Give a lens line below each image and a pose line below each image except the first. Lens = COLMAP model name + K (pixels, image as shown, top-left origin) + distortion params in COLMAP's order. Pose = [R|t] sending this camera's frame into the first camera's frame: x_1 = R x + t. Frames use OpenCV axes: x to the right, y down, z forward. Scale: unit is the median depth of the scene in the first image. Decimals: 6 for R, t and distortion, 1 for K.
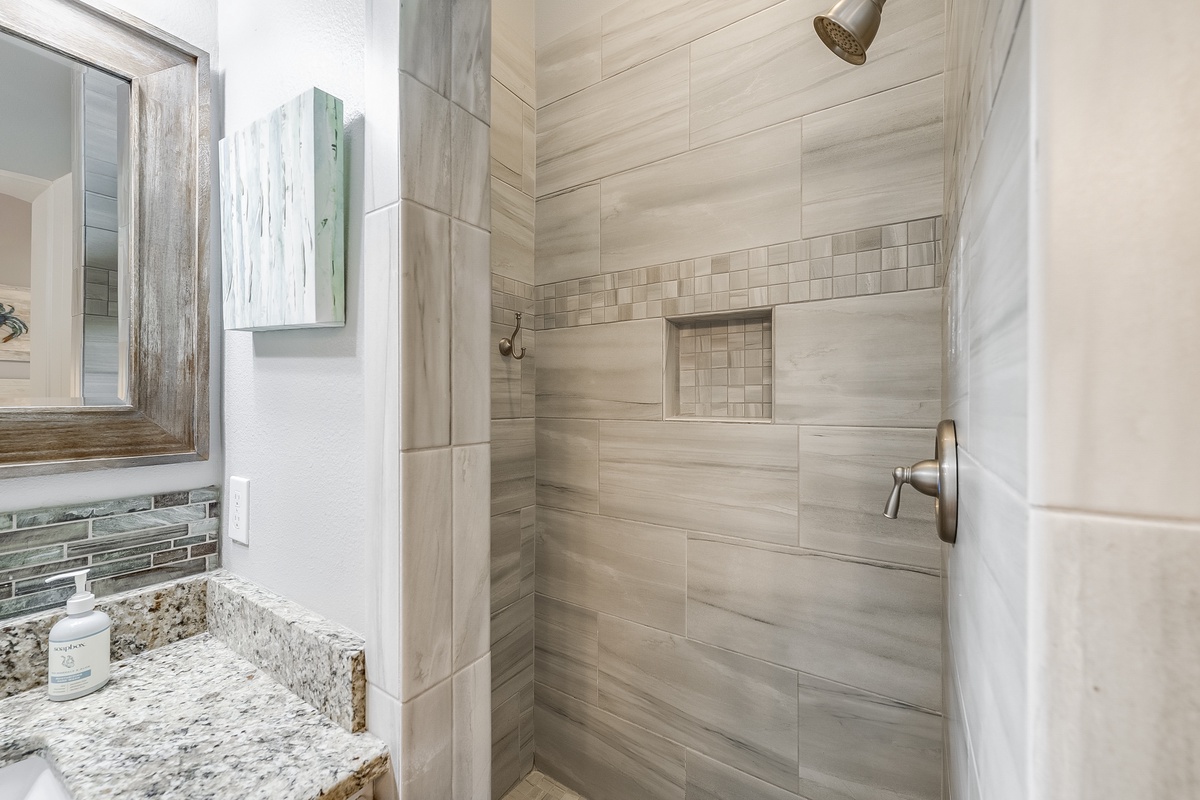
lens RADIAL K [[468.2, 0, 594.9], [0, 468.2, 402.4], [0, 0, 1]] dist [0.007394, -0.000201]
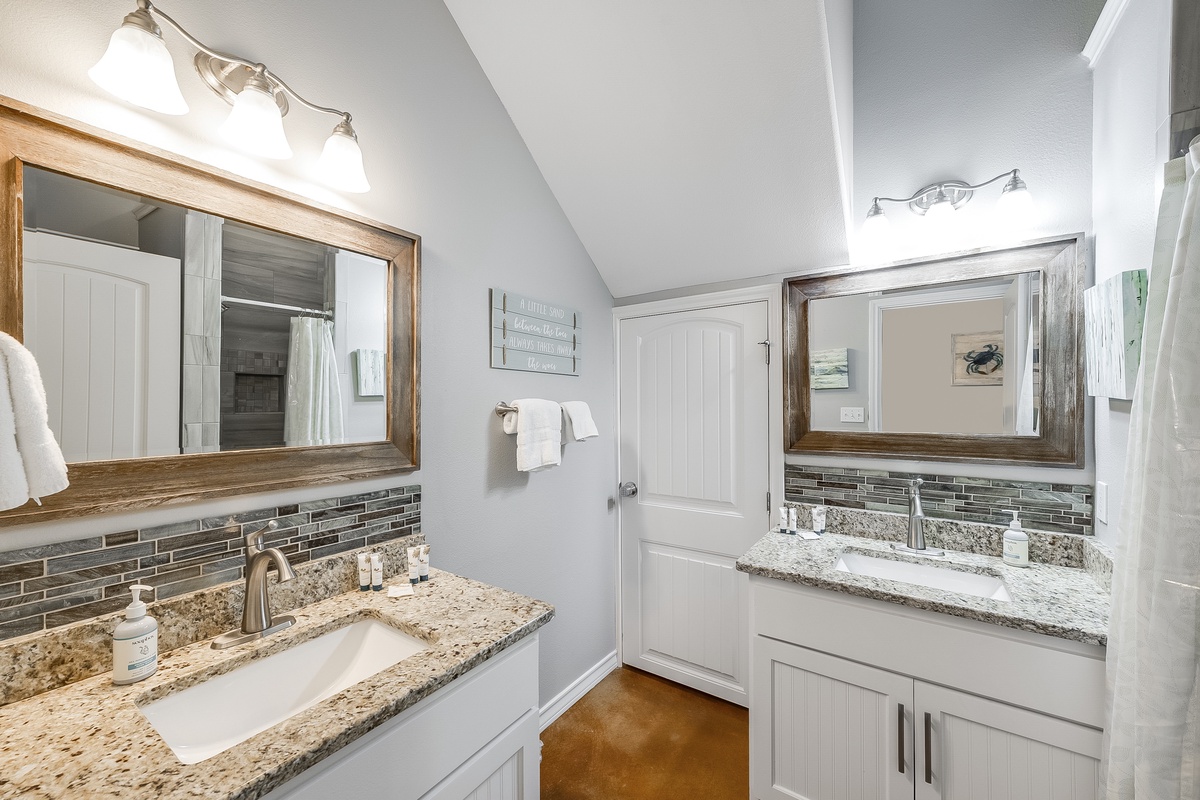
lens RADIAL K [[468.2, 0, 594.9], [0, 468.2, 402.4], [0, 0, 1]] dist [0.007394, -0.000201]
pose [[-0.028409, -0.004584, -0.999586, 0.992604], [-0.000856, 0.999989, -0.004561, -0.116630], [0.999596, 0.000726, -0.028413, -0.764196]]
